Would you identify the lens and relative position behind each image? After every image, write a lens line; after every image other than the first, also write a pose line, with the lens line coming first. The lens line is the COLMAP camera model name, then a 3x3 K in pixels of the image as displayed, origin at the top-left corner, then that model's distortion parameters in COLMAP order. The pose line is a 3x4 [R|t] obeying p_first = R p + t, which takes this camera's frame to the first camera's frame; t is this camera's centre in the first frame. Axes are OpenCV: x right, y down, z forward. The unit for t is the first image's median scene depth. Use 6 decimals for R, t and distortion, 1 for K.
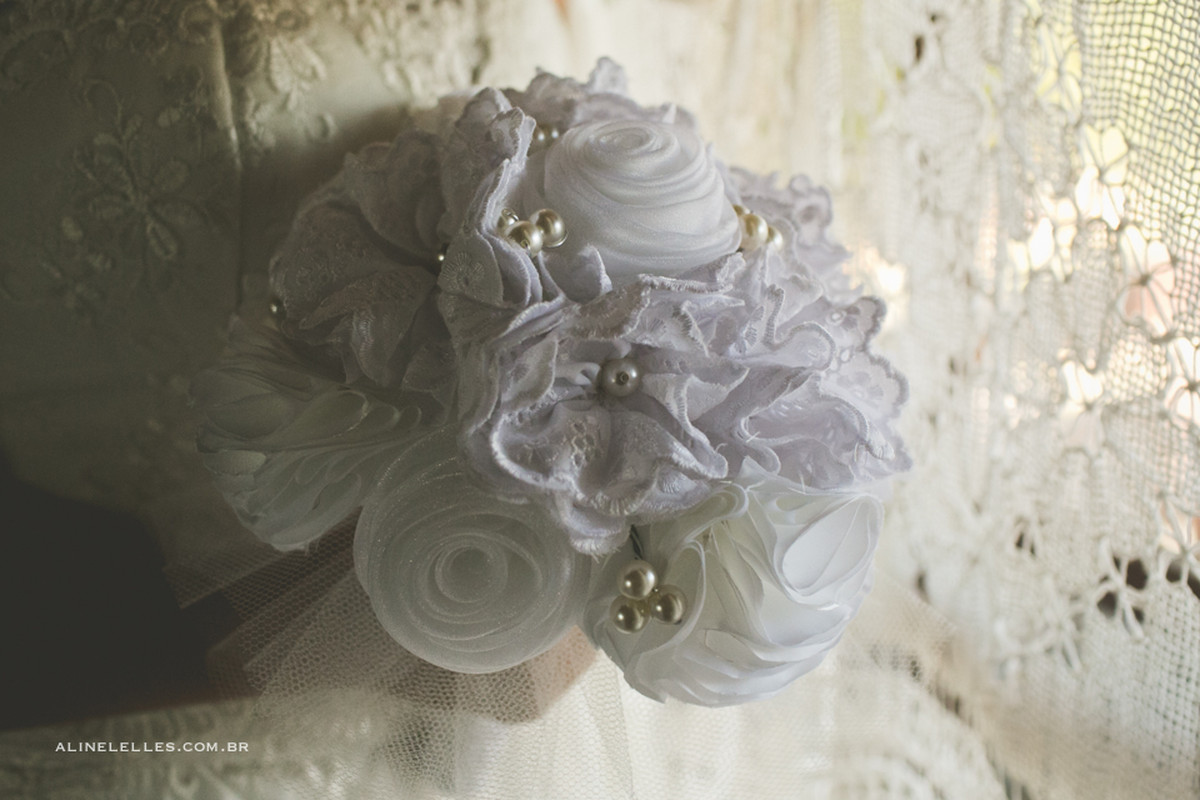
lens RADIAL K [[1444.9, 0, 600.2], [0, 1444.9, 348.3], [0, 0, 1]] dist [-0.356218, 1.649225]
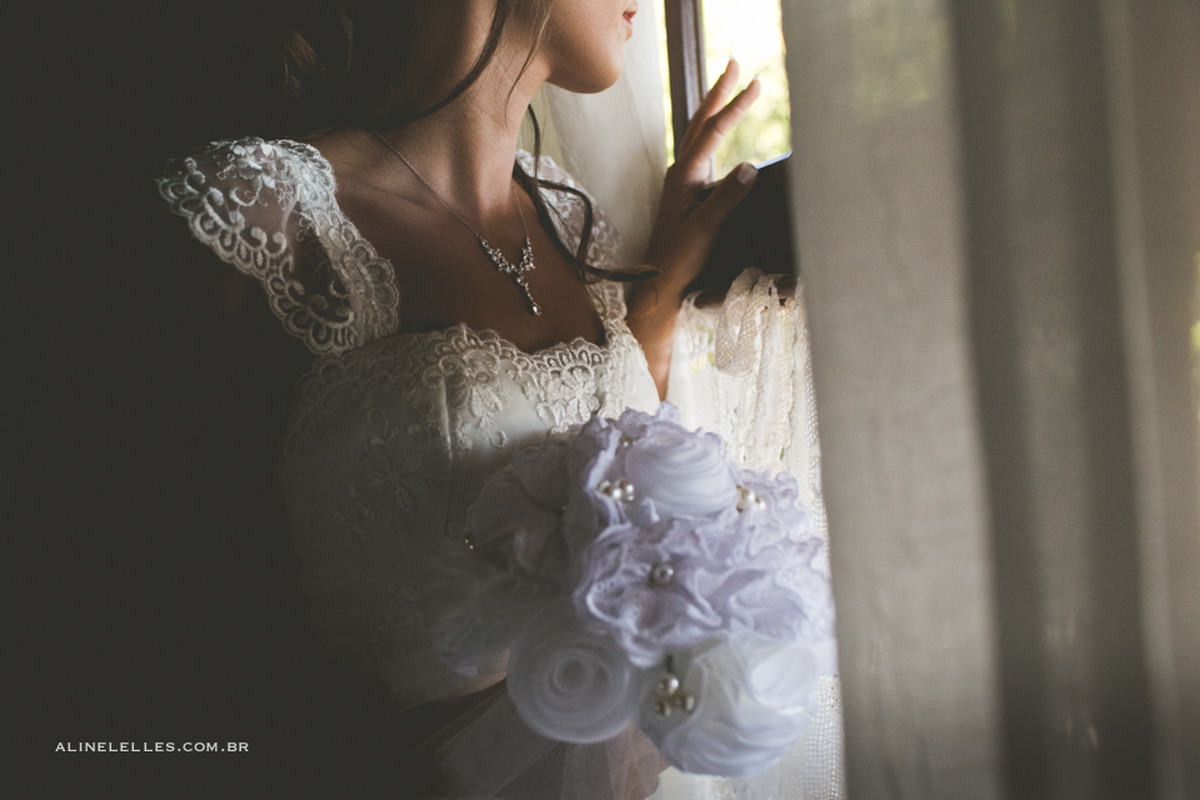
lens RADIAL K [[1203.5, 0, 600.0], [0, 1203.5, 400.0], [0, 0, 1]] dist [0.001073, 0.000035]
pose [[0.995149, 0.010833, -0.097777, 0.074248], [-0.033010, 0.973064, -0.228159, 0.143228], [0.092671, 0.230280, 0.968702, -0.455406]]
